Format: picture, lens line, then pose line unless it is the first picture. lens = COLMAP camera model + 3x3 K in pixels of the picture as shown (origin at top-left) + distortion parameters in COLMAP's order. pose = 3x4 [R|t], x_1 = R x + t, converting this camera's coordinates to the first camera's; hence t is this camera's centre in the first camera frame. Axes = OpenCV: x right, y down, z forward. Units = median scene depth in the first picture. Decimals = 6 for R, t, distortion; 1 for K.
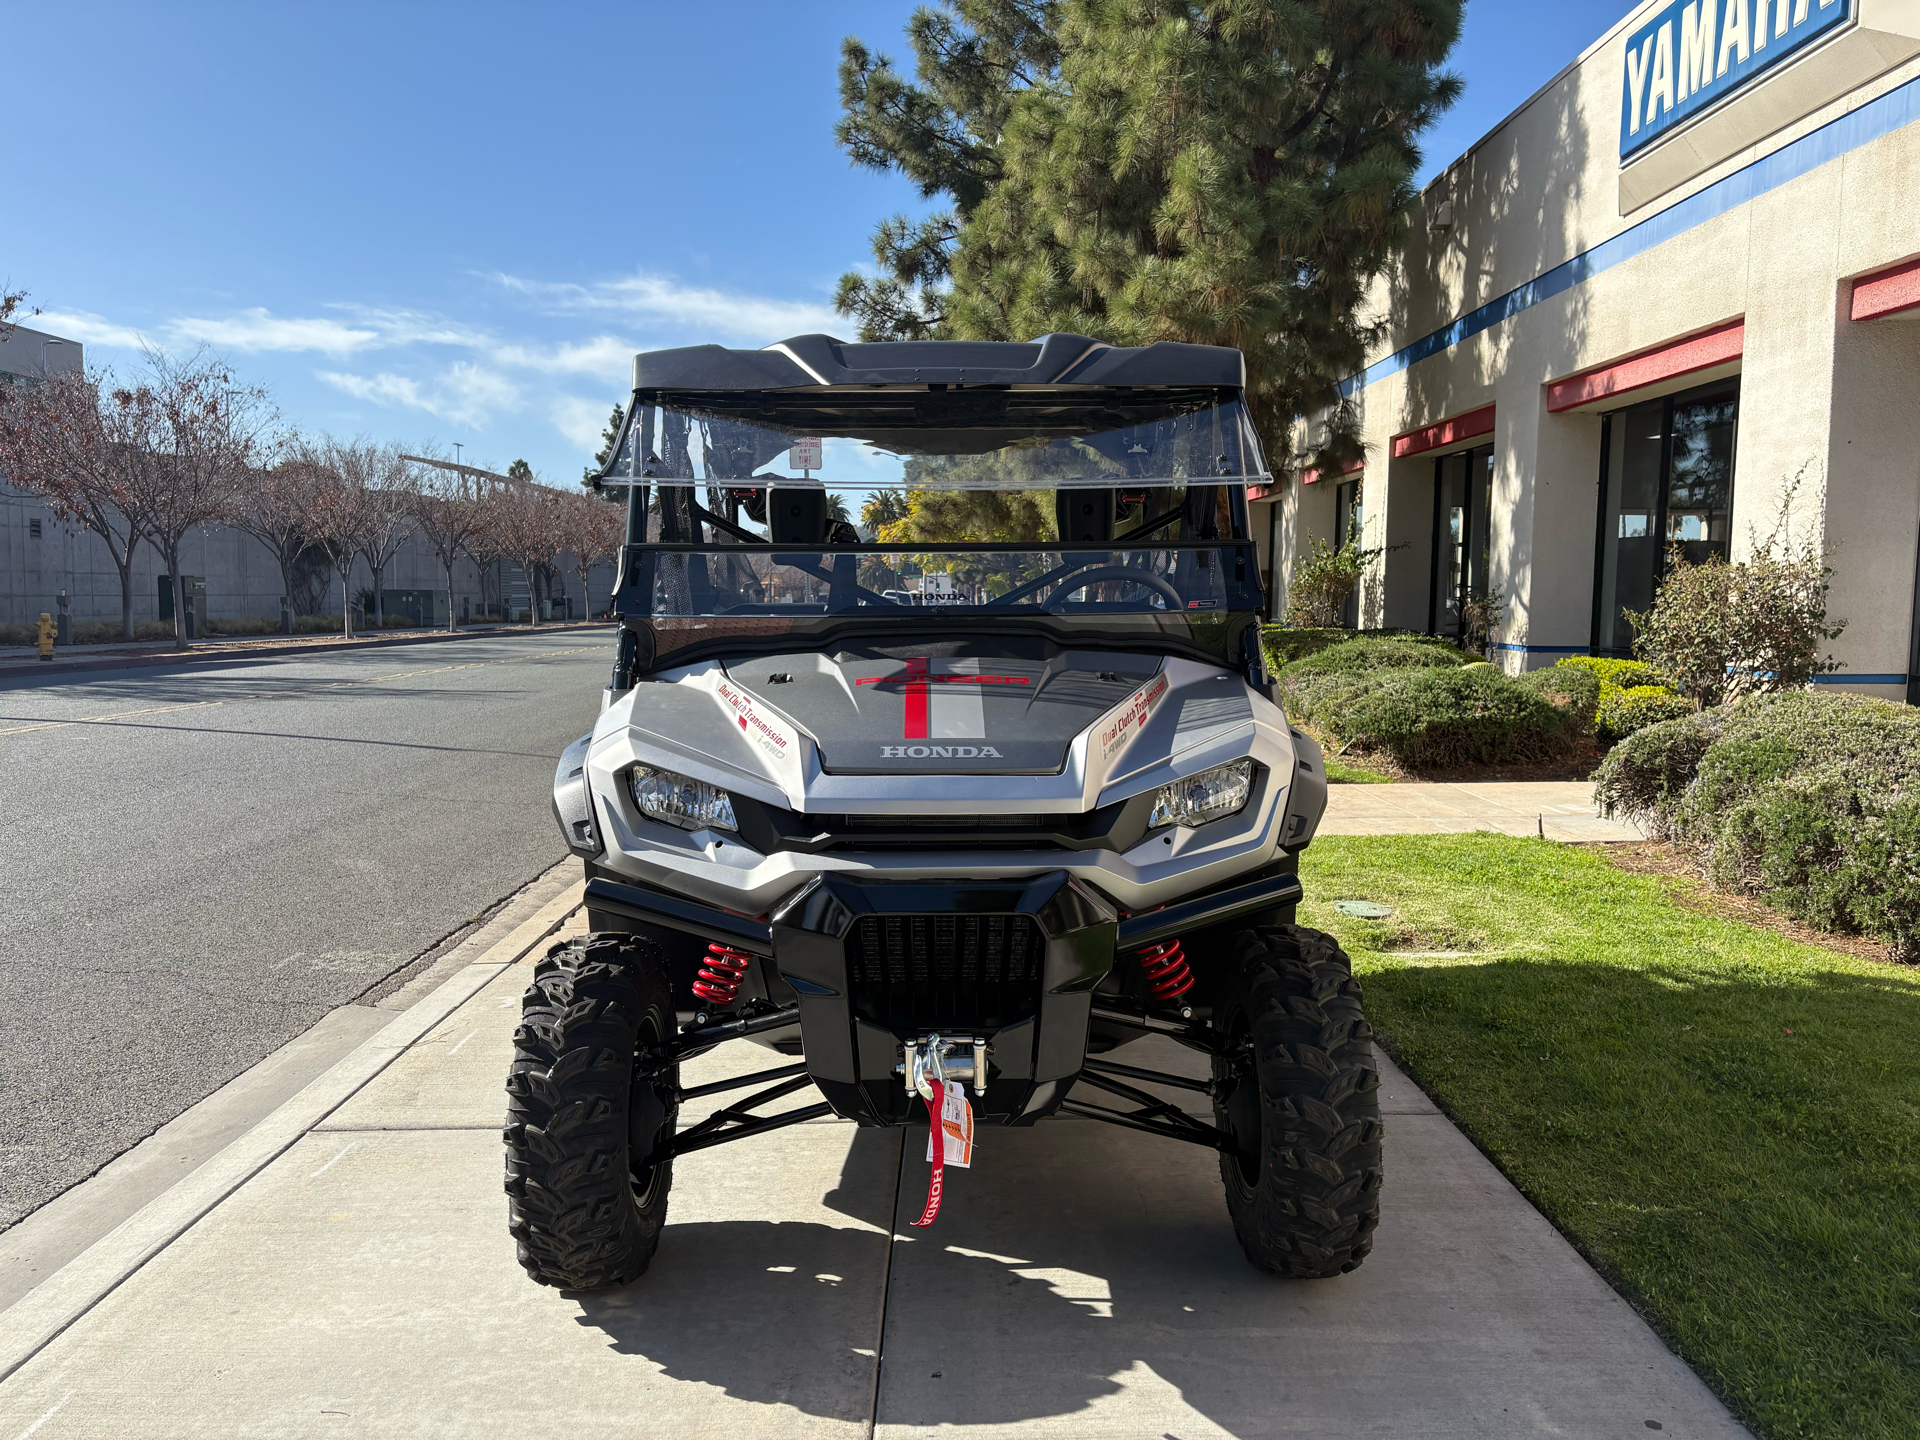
lens RADIAL K [[1431.7, 0, 962.2], [0, 1431.7, 721.8], [0, 0, 1]] dist [0.061453, -0.066824]
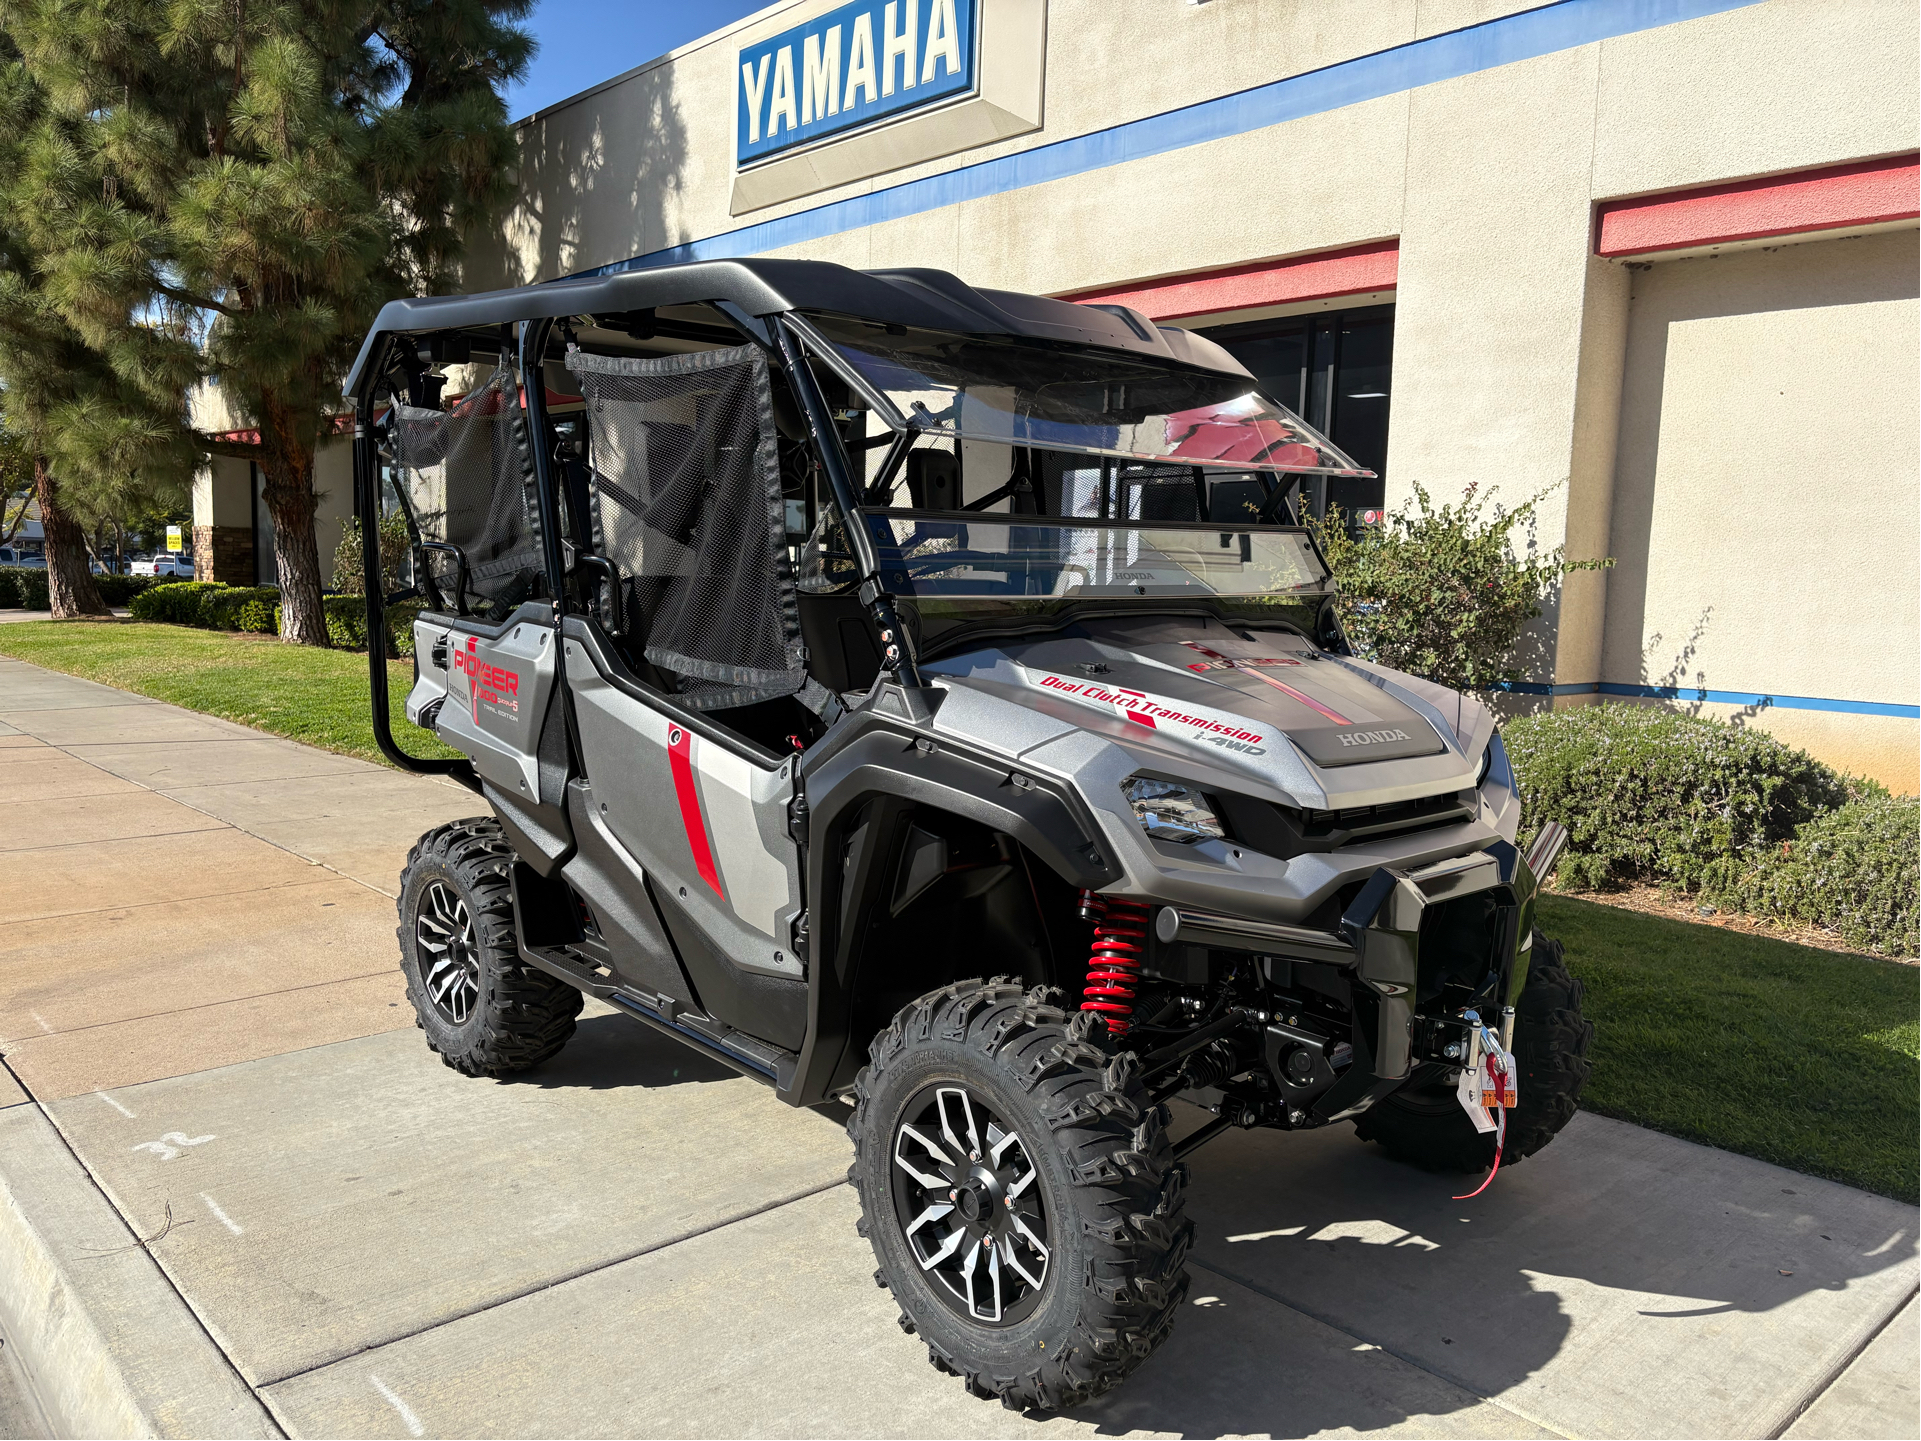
lens RADIAL K [[1443.2, 0, 963.9], [0, 1443.2, 709.5], [0, 0, 1]] dist [0.046971, 0.000729]
pose [[0.750340, -0.051534, 0.659040, -0.142350], [0.041080, 0.998665, 0.031320, -0.006663], [-0.659774, 0.003572, 0.751455, 0.066991]]
